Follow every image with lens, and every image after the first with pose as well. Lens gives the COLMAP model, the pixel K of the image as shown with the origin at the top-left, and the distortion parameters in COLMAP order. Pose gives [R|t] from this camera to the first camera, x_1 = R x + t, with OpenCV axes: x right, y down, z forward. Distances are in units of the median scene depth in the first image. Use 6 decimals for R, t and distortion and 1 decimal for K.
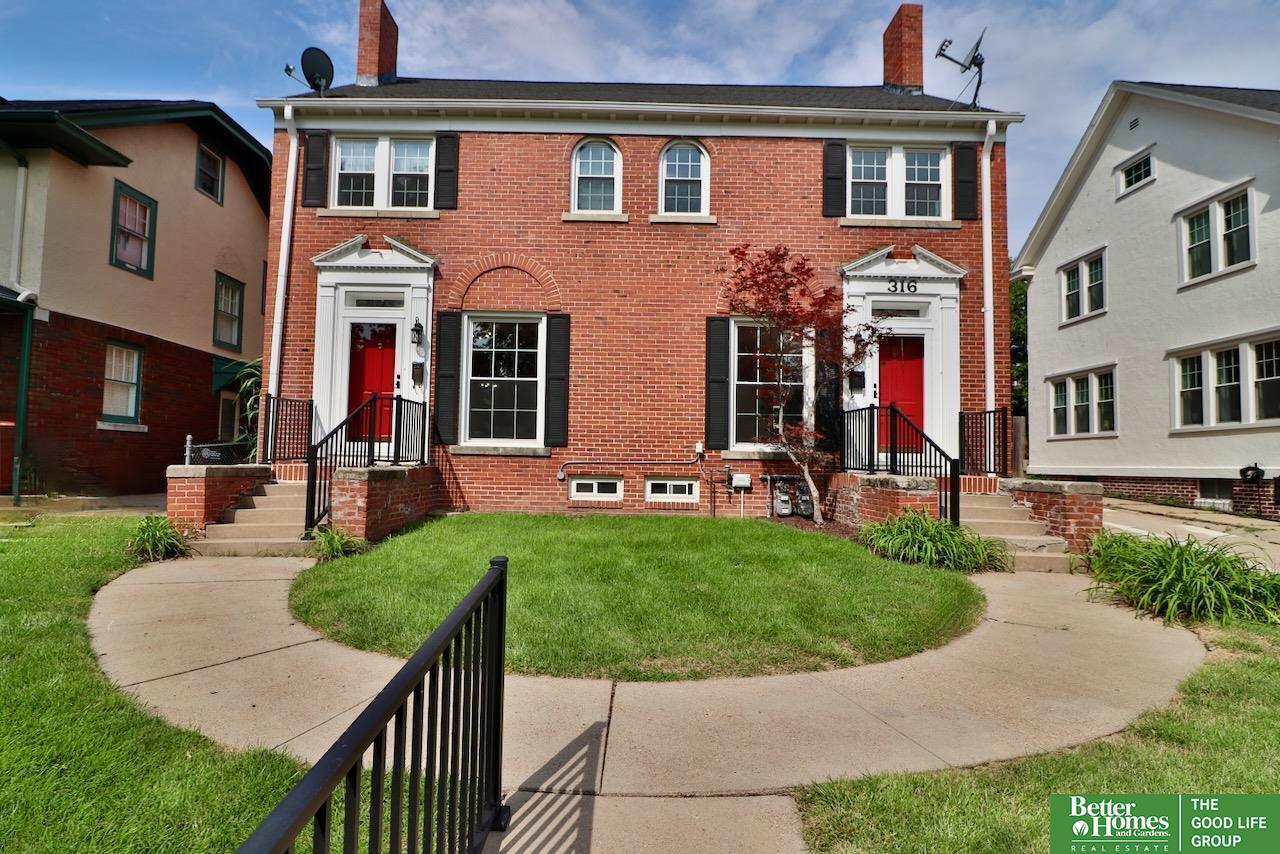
lens RADIAL K [[659.7, 0, 627.7], [0, 659.7, 428.8], [0, 0, 1]] dist [-0.000604, -0.013575]
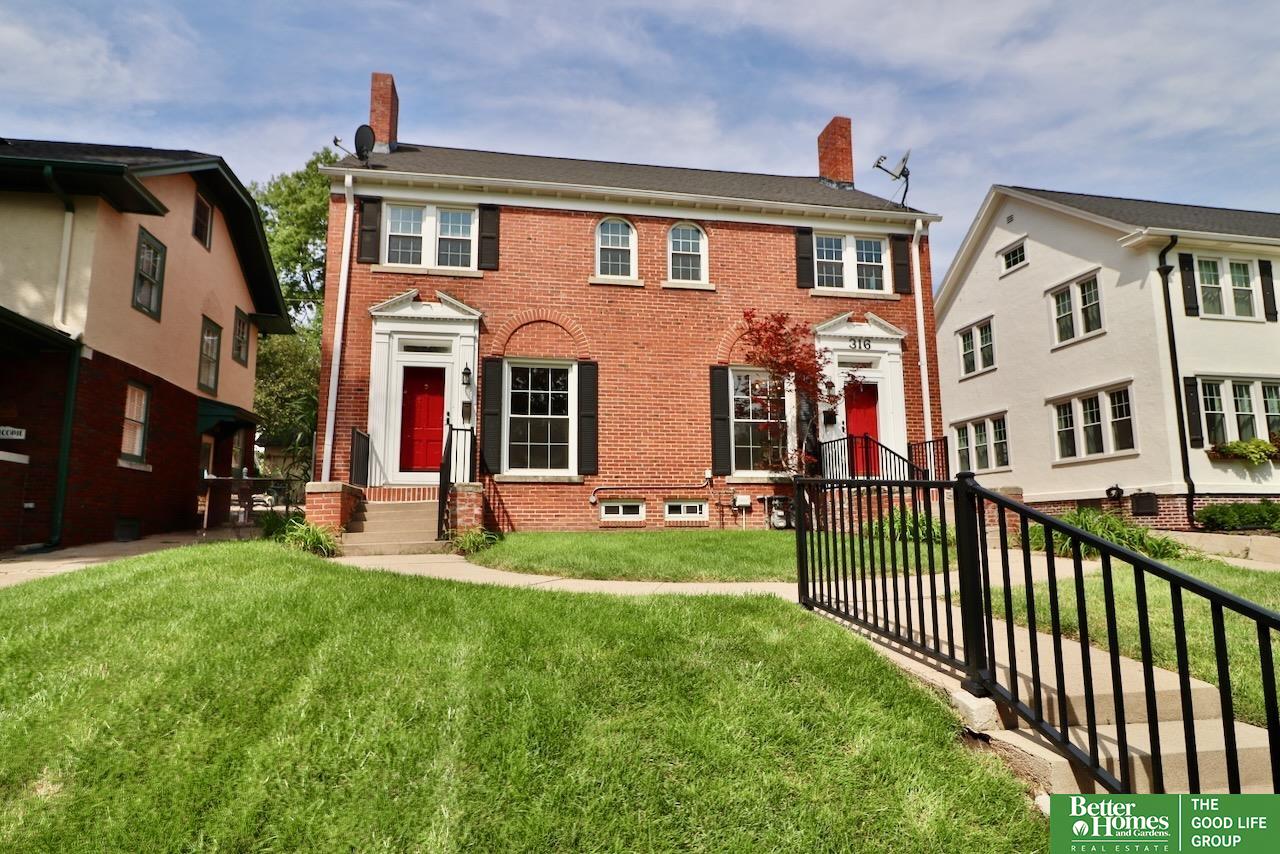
lens RADIAL K [[708.8, 0, 627.8], [0, 708.8, 428.7], [0, 0, 1]] dist [0.003086, -0.012851]
pose [[0.984970, 0.000055, 0.172724, -0.250162], [0.015196, 0.996095, -0.086969, 0.055215], [-0.172054, 0.088287, 0.981123, -0.234925]]
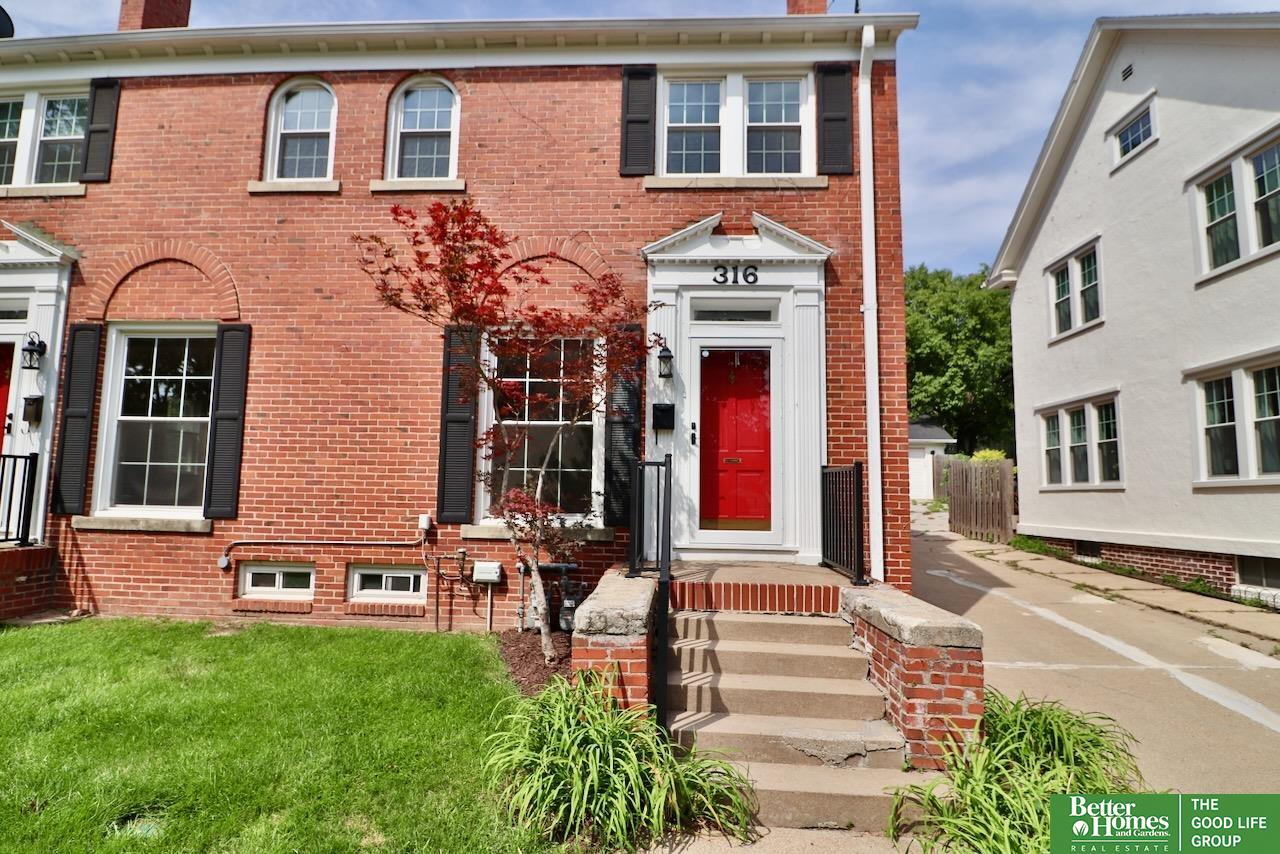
lens RADIAL K [[660.9, 0, 630.1], [0, 660.9, 426.8], [0, 0, 1]] dist [0.000966, -0.013565]
pose [[0.998478, -0.006229, -0.054797, 0.341154], [0.003211, 0.998481, -0.055001, -0.027870], [0.055056, 0.054741, 0.996982, 0.337848]]
